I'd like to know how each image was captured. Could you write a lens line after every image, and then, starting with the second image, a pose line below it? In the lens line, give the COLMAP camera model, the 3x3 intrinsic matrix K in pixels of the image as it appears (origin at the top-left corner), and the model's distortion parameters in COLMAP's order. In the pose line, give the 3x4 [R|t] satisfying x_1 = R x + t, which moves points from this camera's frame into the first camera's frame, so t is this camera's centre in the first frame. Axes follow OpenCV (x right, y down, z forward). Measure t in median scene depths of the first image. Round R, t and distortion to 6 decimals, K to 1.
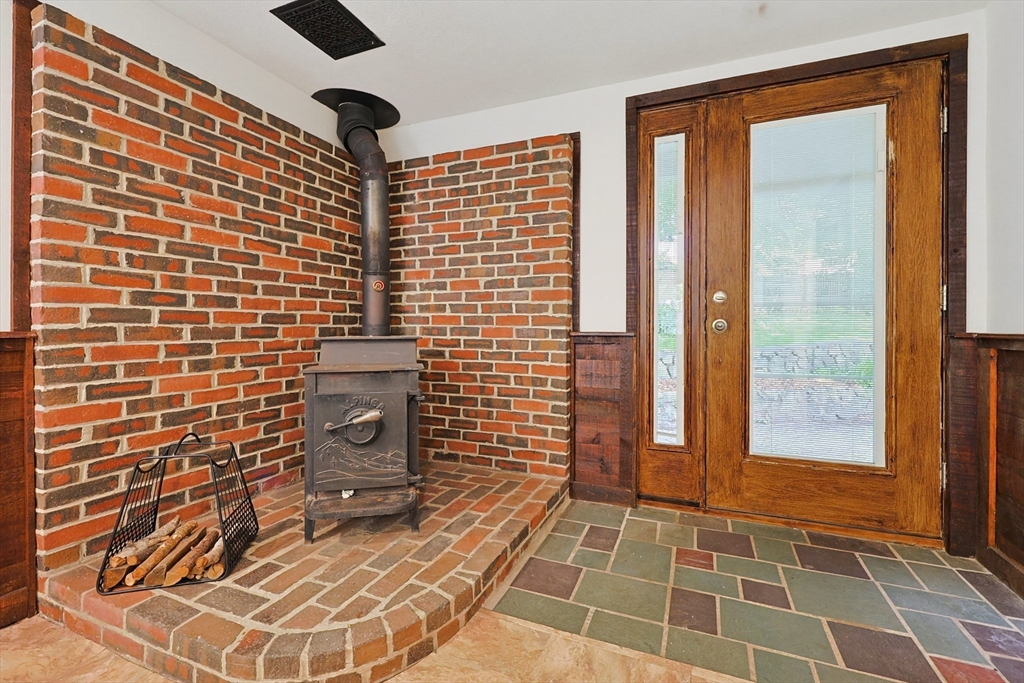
lens RADIAL K [[437.5, 0, 521.9], [0, 437.5, 329.4], [0, 0, 1]] dist [0.000004, -0.000273]
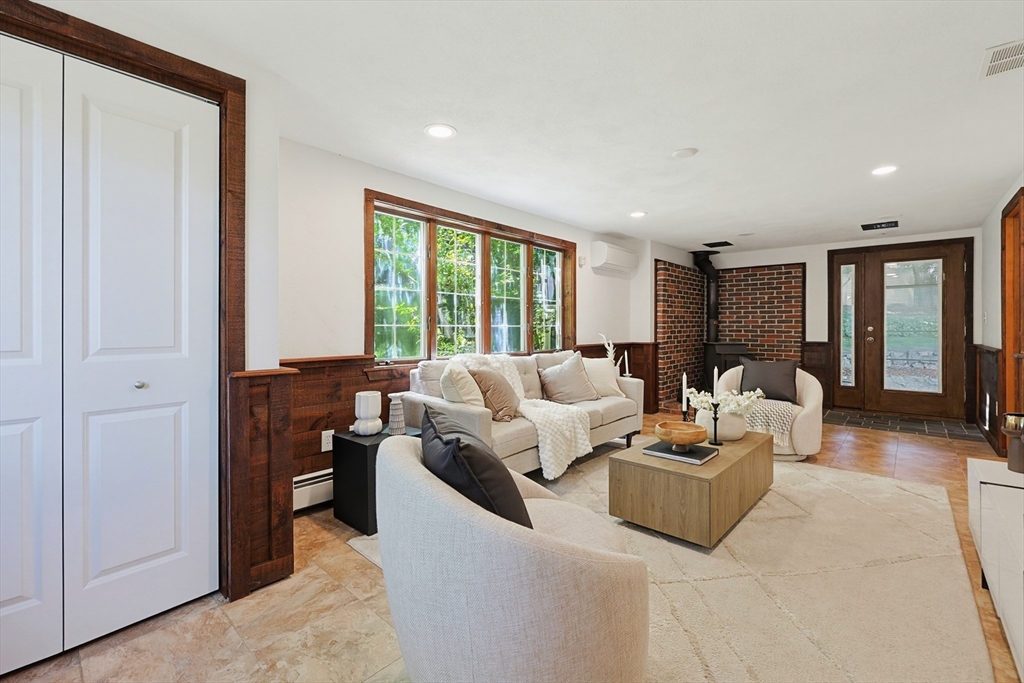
lens RADIAL K [[437.5, 0, 521.9], [0, 437.5, 329.4], [0, 0, 1]] dist [0.000004, -0.000273]
pose [[0.946195, -0.001072, -0.323596, -0.613216], [0.001994, 0.999995, 0.002520, -0.073861], [0.323592, -0.003030, 0.946192, -1.958758]]
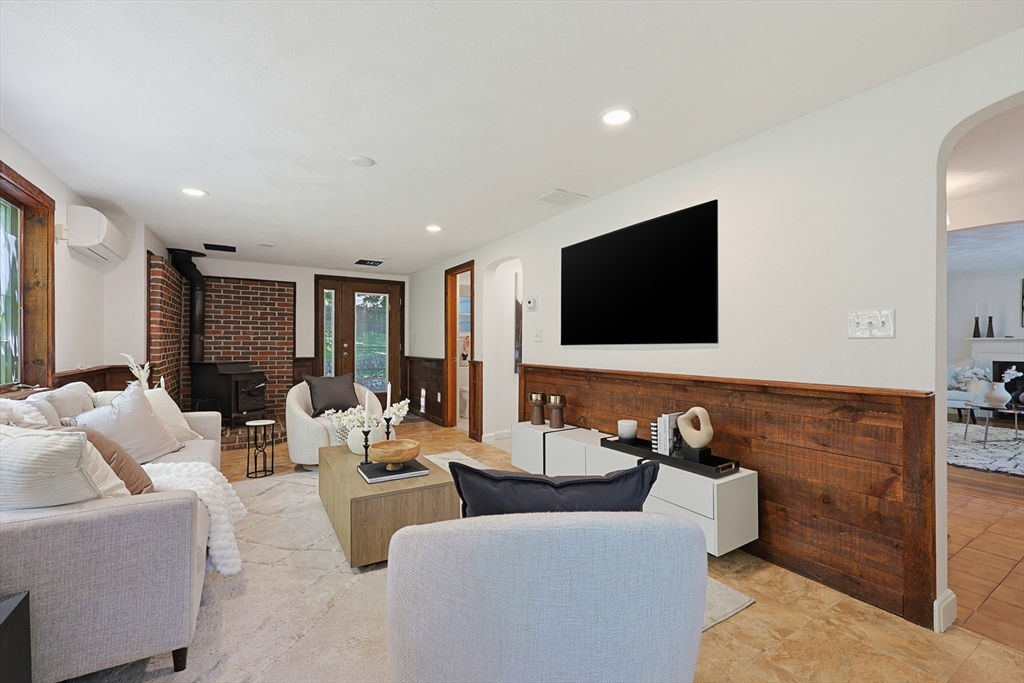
lens RADIAL K [[444.7, 0, 512.0], [0, 444.7, 341.5], [0, 0, 1]] dist [-0.000095, -0.000083]
pose [[0.592915, 0.004218, 0.805254, -1.285520], [0.001062, 0.999981, -0.006019, -0.074171], [-0.805264, 0.004424, 0.592900, -1.687476]]
